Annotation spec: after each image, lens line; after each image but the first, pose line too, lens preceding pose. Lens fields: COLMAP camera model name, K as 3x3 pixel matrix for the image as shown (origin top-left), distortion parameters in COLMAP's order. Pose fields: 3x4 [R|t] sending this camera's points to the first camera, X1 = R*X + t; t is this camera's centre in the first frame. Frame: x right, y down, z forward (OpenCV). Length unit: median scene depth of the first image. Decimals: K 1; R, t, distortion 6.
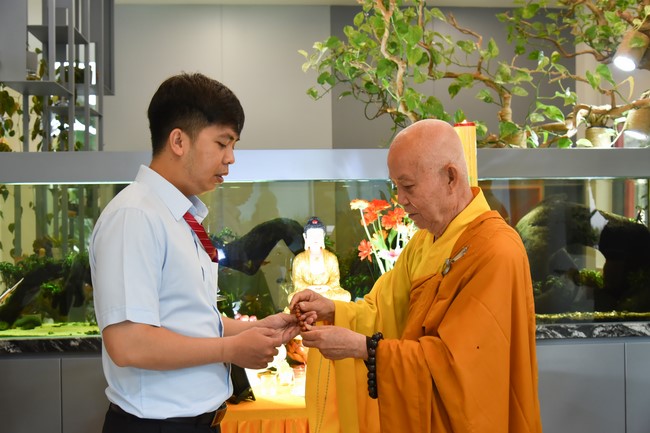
lens RADIAL K [[809.6, 0, 325.0], [0, 809.6, 216.5], [0, 0, 1]] dist [-0.028816, 0.006917]
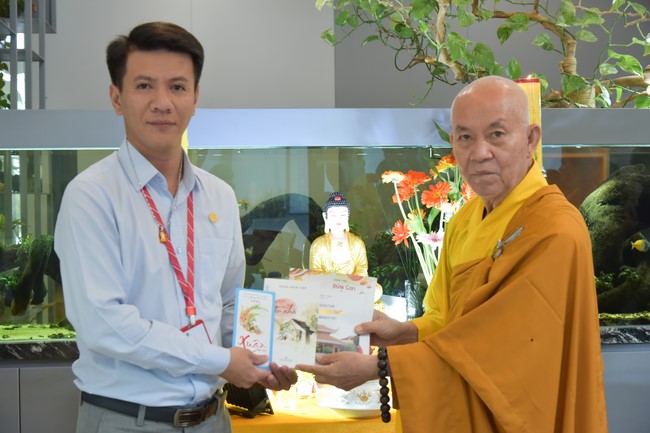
lens RADIAL K [[1110.9, 0, 325.0], [0, 1110.9, 216.5], [0, 0, 1]] dist [-0.007071, -0.030586]
pose [[0.999643, 0.003003, 0.026548, -0.049237], [-0.003569, 0.999767, 0.021297, 0.000946], [-0.026478, -0.021385, 0.999421, -0.099788]]
